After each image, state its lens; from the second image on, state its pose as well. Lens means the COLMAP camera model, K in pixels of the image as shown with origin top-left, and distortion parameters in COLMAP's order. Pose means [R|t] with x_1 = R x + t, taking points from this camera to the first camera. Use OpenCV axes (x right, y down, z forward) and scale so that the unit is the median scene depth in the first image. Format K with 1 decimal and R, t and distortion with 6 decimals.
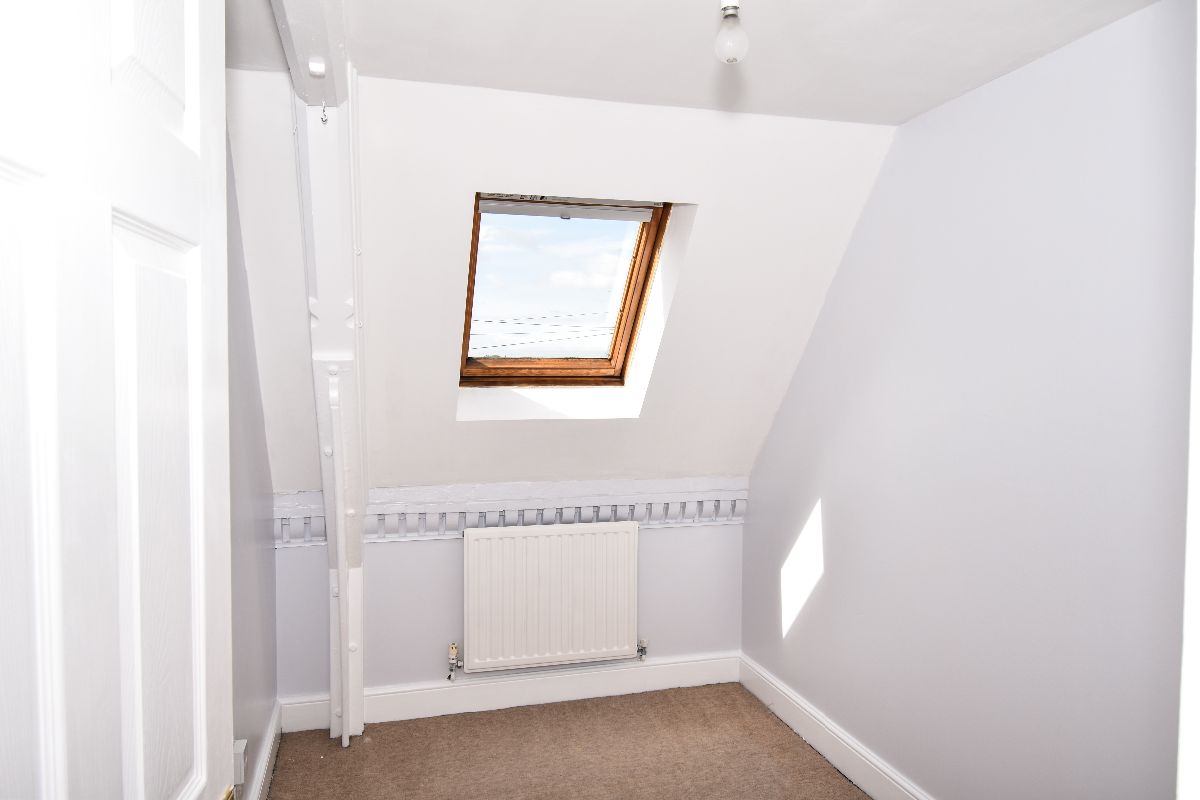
lens RADIAL K [[801.9, 0, 599.7], [0, 801.9, 394.2], [0, 0, 1]] dist [-0.037028, -0.014100]
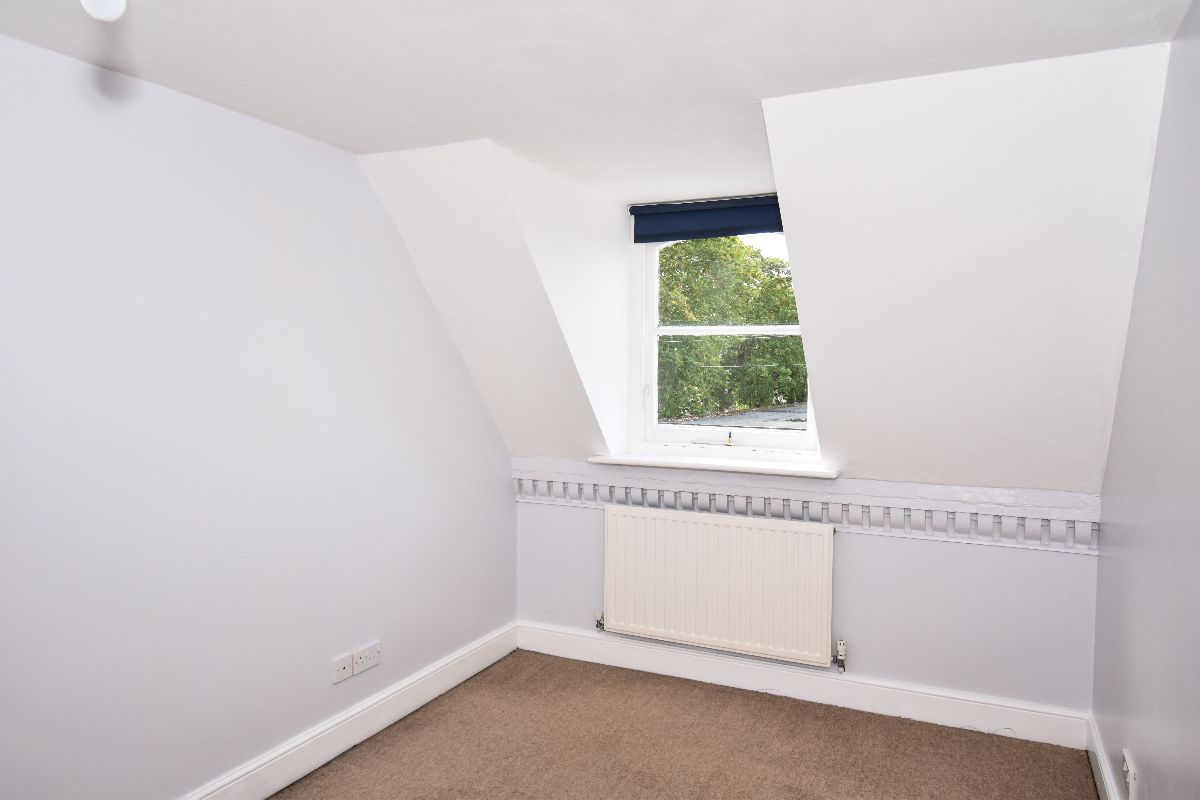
lens RADIAL K [[801.9, 0, 594.3], [0, 801.9, 401.9], [0, 0, 1]] dist [-0.037028, -0.014100]
pose [[0.738476, 0.032732, -0.673484, 0.453138], [-0.018529, 0.999429, 0.028256, -0.001222], [0.674025, -0.008388, 0.738661, 0.131714]]
